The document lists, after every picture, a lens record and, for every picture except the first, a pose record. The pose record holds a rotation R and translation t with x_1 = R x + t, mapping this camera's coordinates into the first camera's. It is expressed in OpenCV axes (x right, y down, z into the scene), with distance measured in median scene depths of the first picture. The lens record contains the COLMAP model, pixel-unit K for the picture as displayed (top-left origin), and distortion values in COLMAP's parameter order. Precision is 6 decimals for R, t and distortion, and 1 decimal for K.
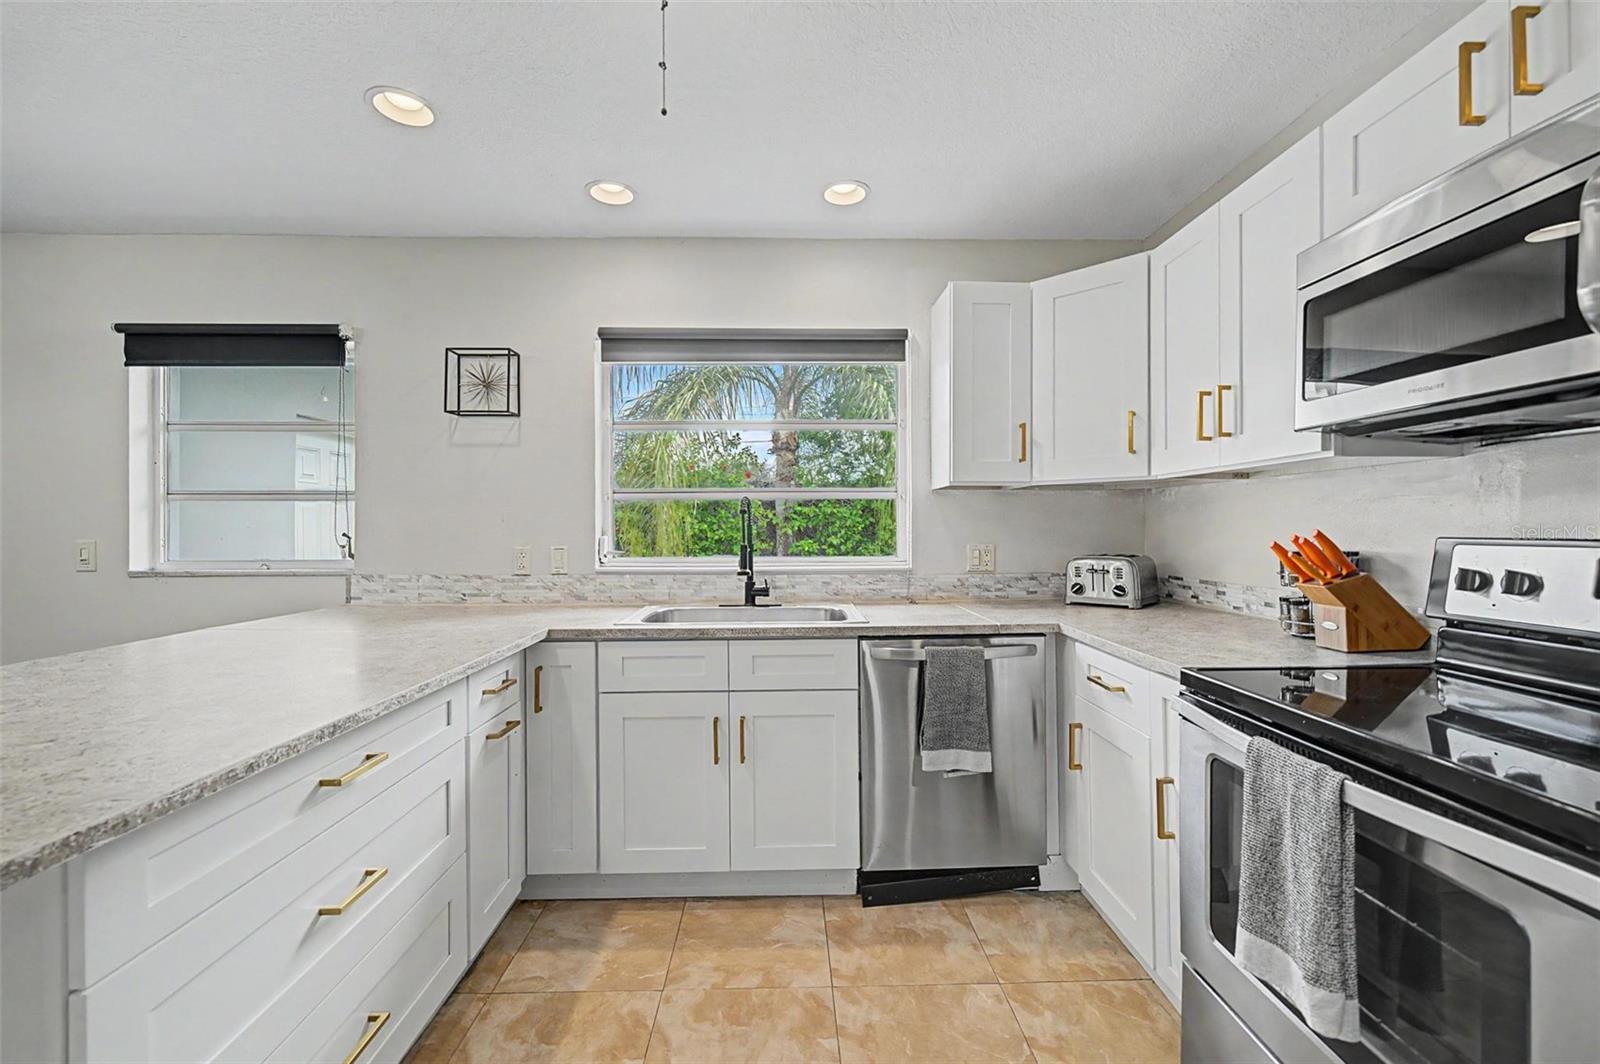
lens RADIAL K [[653.9, 0, 800.0], [0, 653.9, 532.0], [0, 0, 1]] dist [-0.001194, -0.000014]
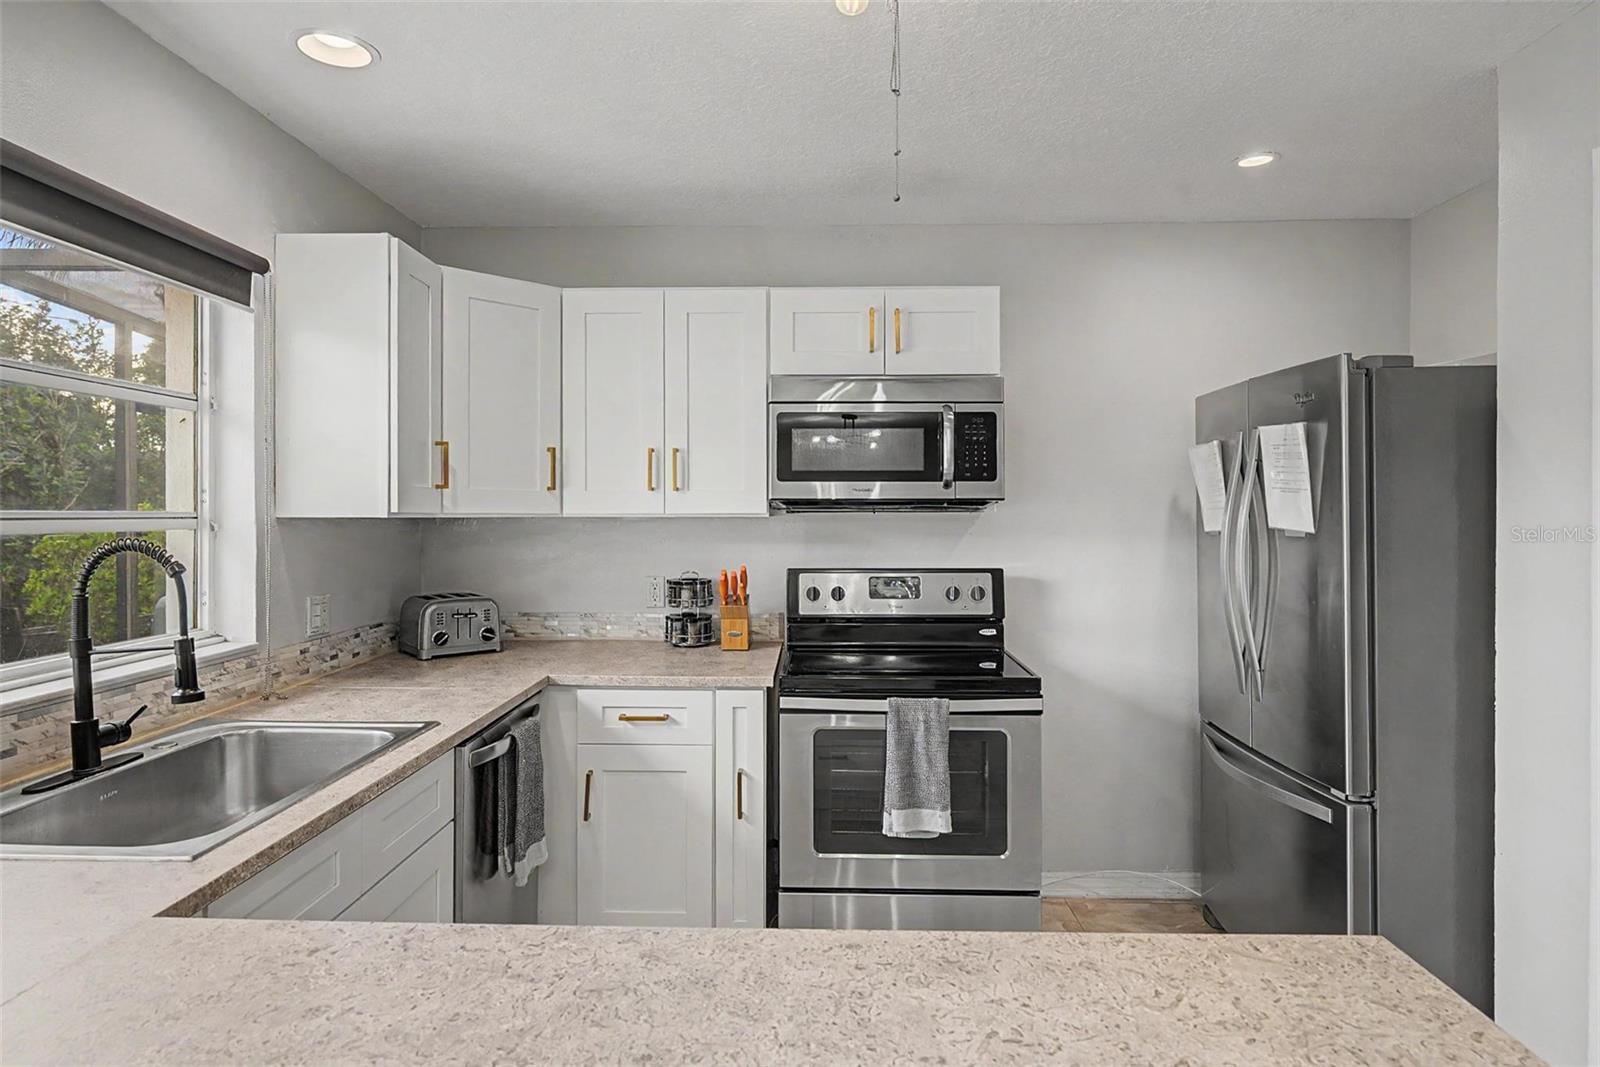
lens RADIAL K [[927.3, 0, 795.8], [0, 927.3, 510.0], [0, 0, 1]] dist [0.000633, -0.000837]
pose [[0.048107, 0.006520, 0.998821, -0.760634], [0.005780, 0.999960, -0.006806, -0.069567], [-0.998825, 0.006101, 0.048067, 0.500607]]
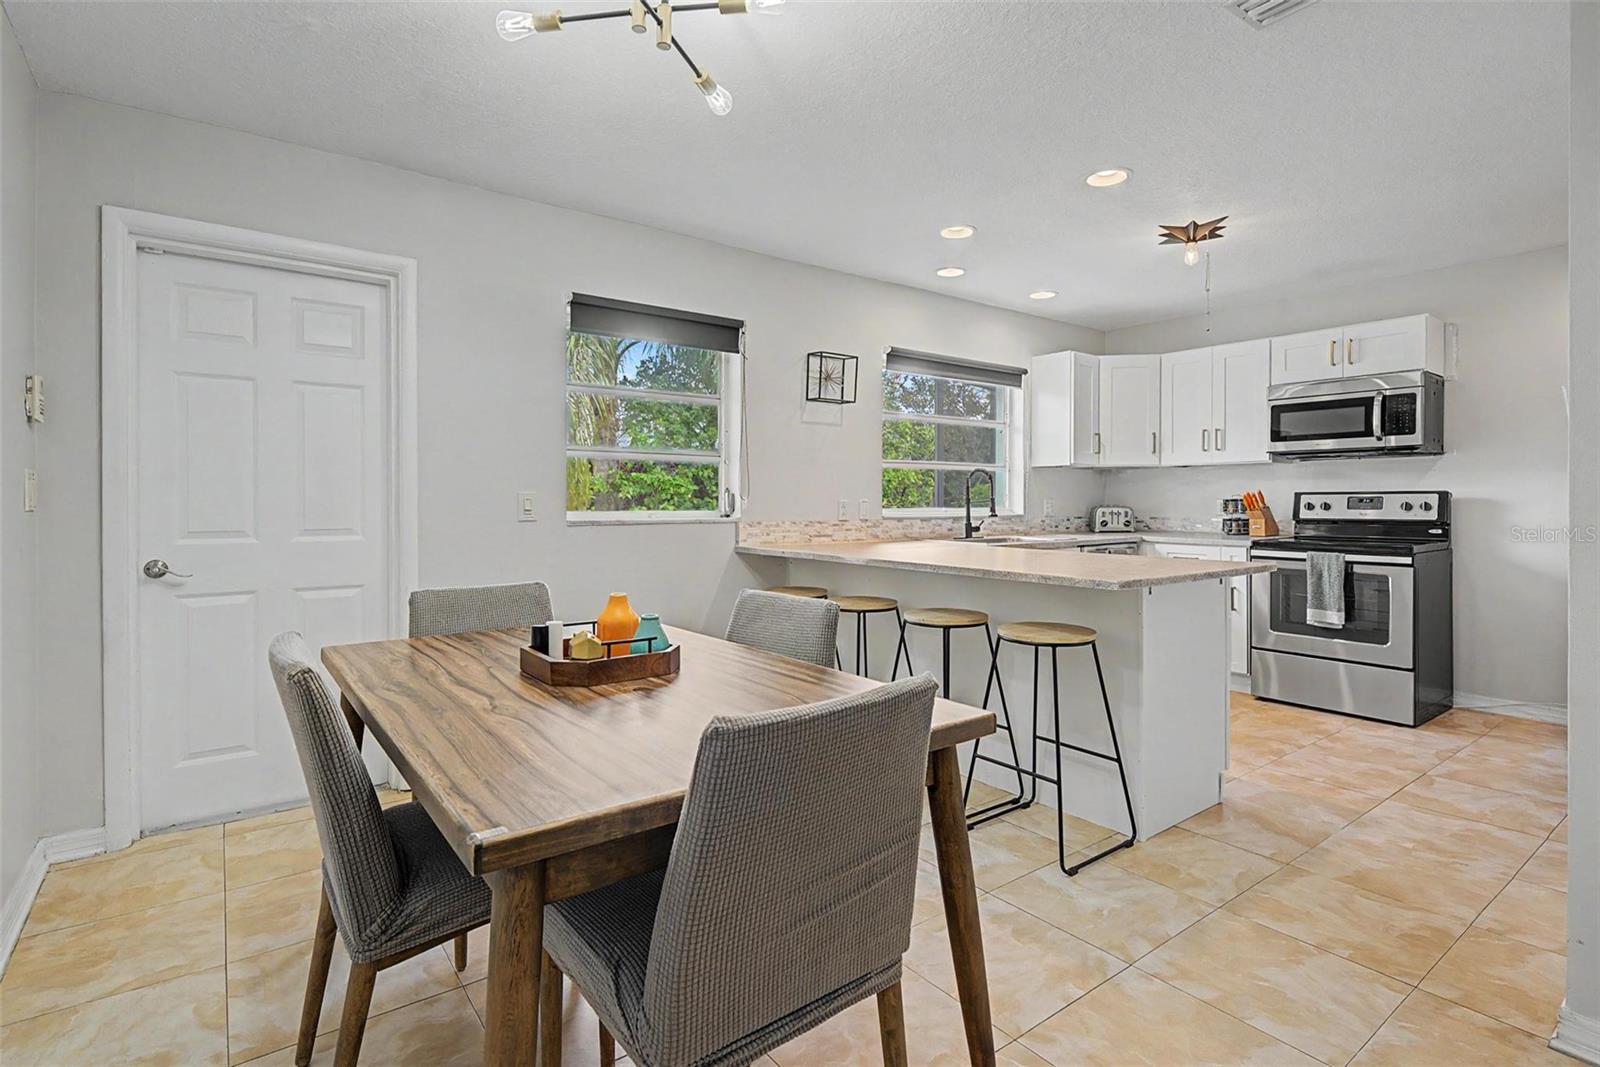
lens RADIAL K [[780.8, 0, 799.0], [0, 780.8, 512.8], [0, 0, 1]] dist [-0.000707, -0.000486]
pose [[0.813867, -0.004704, 0.581032, -1.593179], [0.000866, 0.999976, 0.006884, 0.041917], [-0.581051, -0.005099, 0.813851, -0.297560]]
